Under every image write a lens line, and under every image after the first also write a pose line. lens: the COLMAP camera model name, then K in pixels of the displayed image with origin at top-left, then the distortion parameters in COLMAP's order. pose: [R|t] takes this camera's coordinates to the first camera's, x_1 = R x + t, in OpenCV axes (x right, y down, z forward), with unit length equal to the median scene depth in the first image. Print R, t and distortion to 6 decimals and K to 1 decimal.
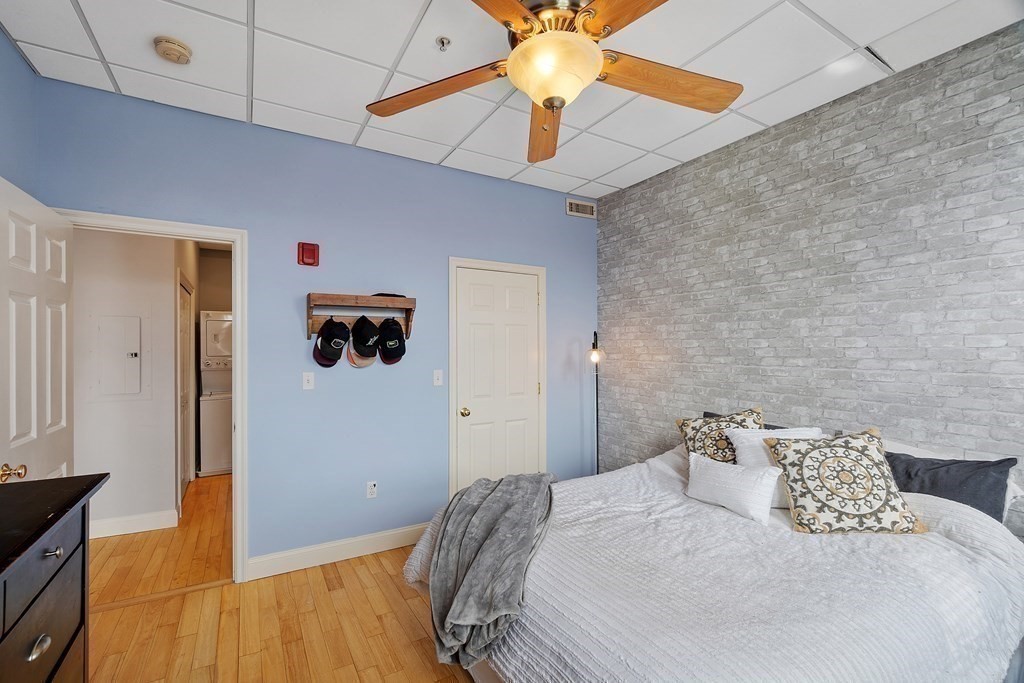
lens RADIAL K [[451.7, 0, 503.4], [0, 451.7, 347.9], [0, 0, 1]] dist [-0.000319, -0.000001]
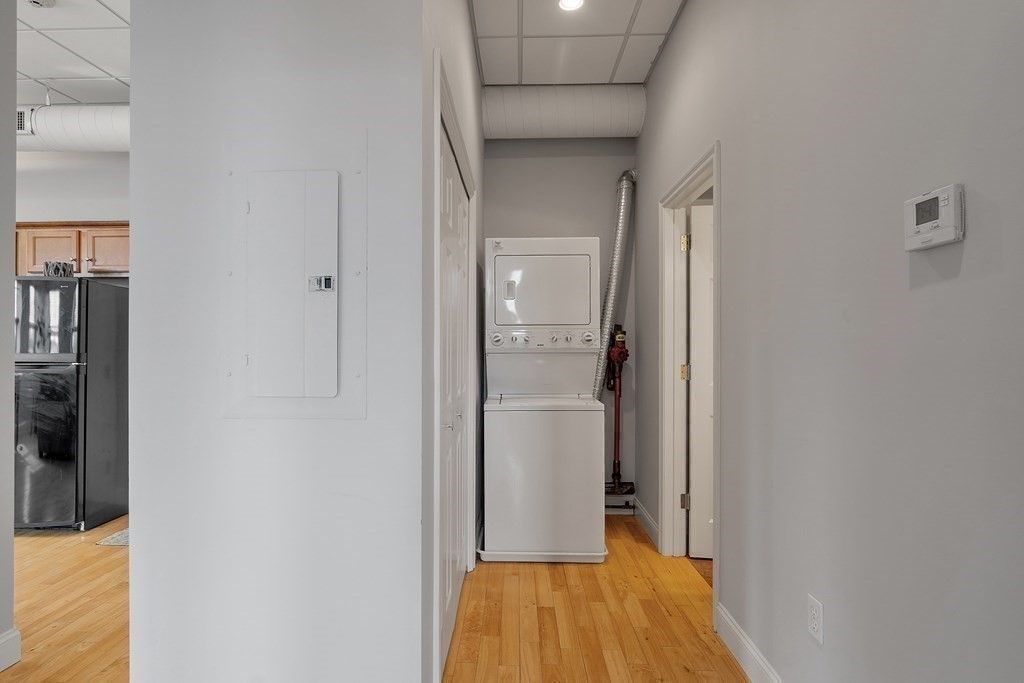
lens RADIAL K [[516.8, 0, 500.7], [0, 516.8, 345.4], [0, 0, 1]] dist [-0.002276, 0.000485]
pose [[0.850087, 0.007119, -0.526594, -0.352340], [-0.005649, 0.999974, 0.004398, 0.041169], [0.526611, -0.000764, 0.850106, 0.517997]]
